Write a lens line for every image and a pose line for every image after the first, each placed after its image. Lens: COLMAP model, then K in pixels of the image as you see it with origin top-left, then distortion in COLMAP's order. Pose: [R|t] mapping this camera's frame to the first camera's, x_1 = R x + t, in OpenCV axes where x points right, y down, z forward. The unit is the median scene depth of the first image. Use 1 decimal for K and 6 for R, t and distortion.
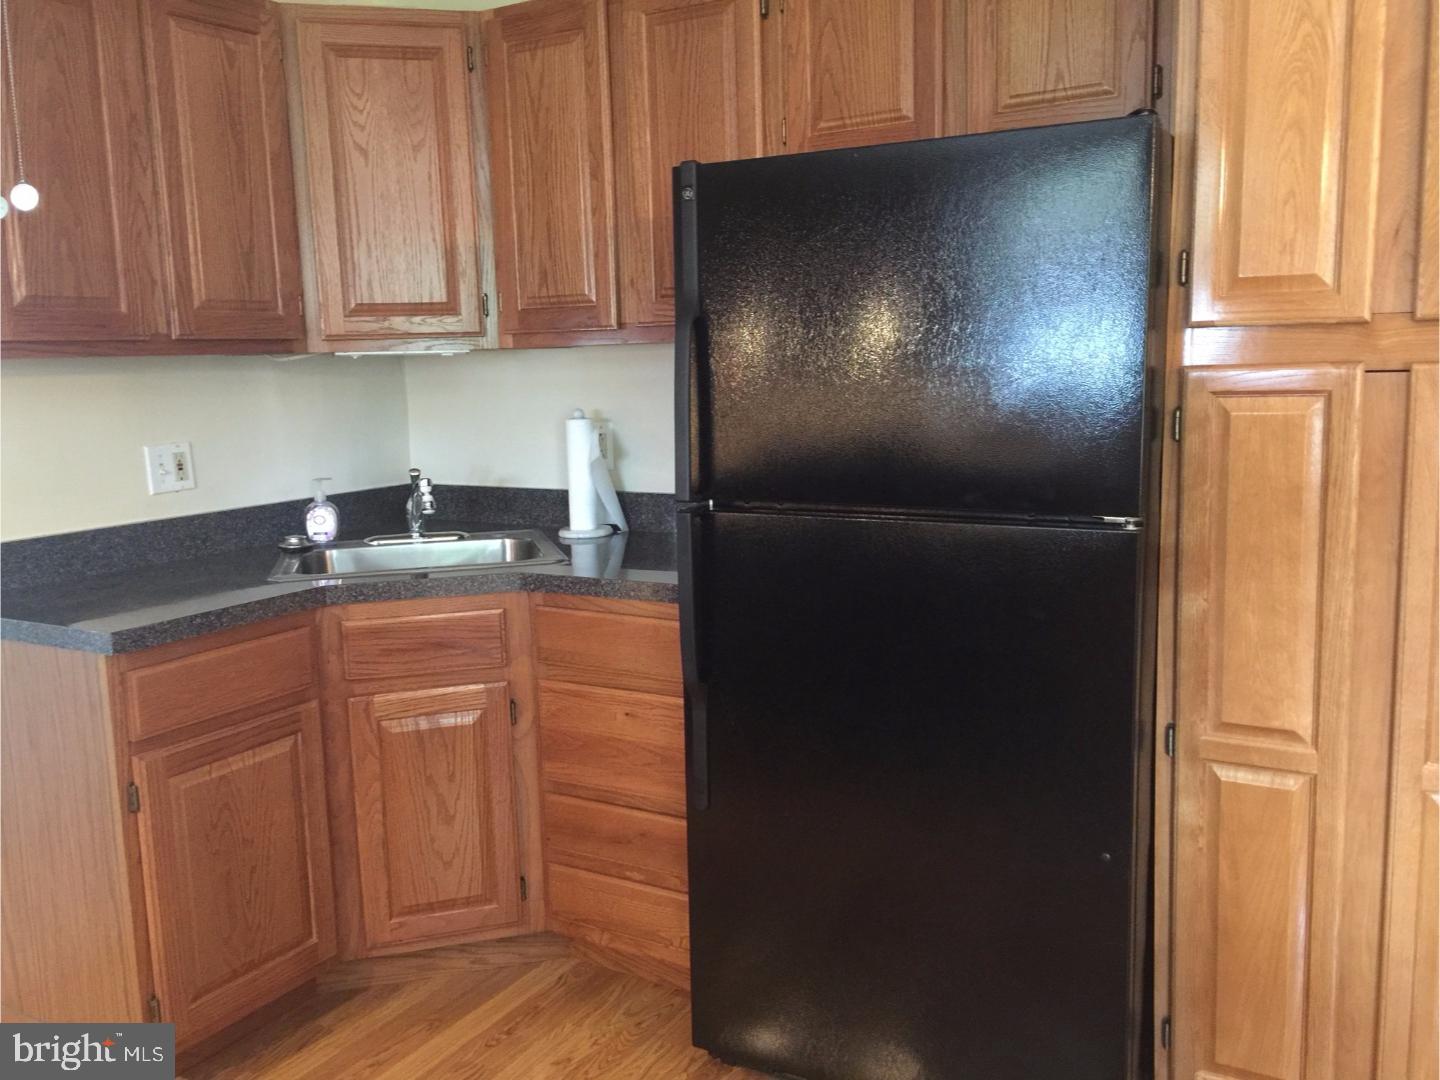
lens RADIAL K [[1239.3, 0, 717.2], [0, 1239.3, 538.0], [0, 0, 1]] dist [0.039401, -0.024368]
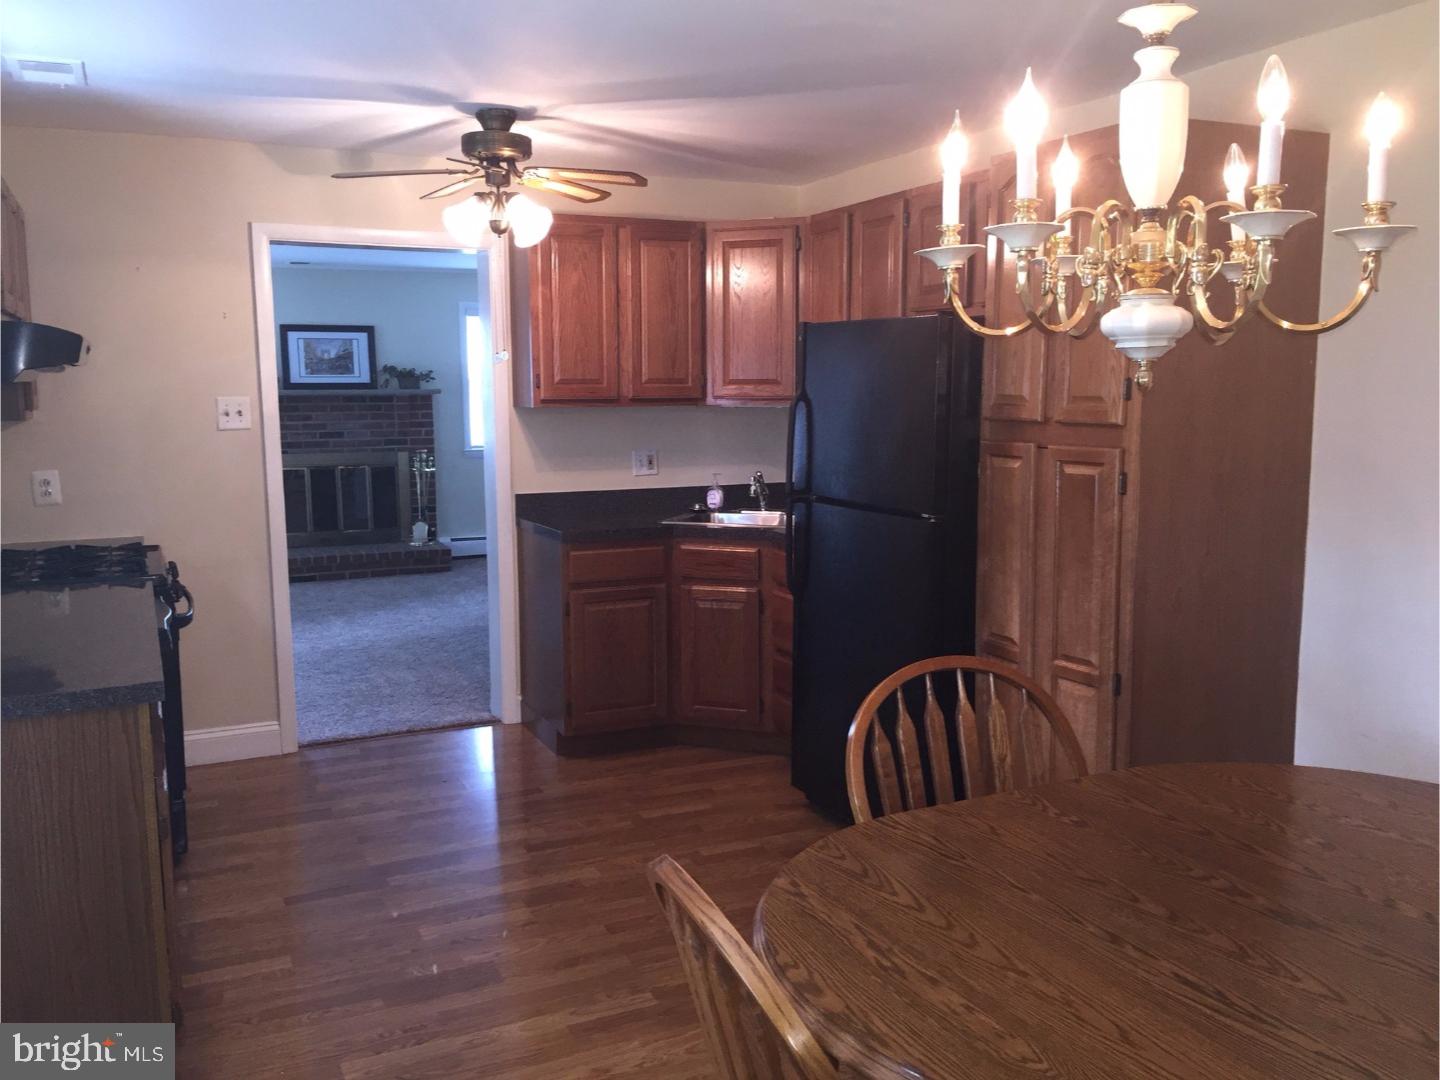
lens RADIAL K [[1239.3, 0, 715.3], [0, 1239.3, 543.1], [0, 0, 1]] dist [0.039401, -0.024368]
pose [[0.819947, 0.099634, -0.563702, 0.801060], [-0.104251, 0.994259, 0.024093, 0.010454], [0.562866, 0.039011, 0.825627, -0.548253]]
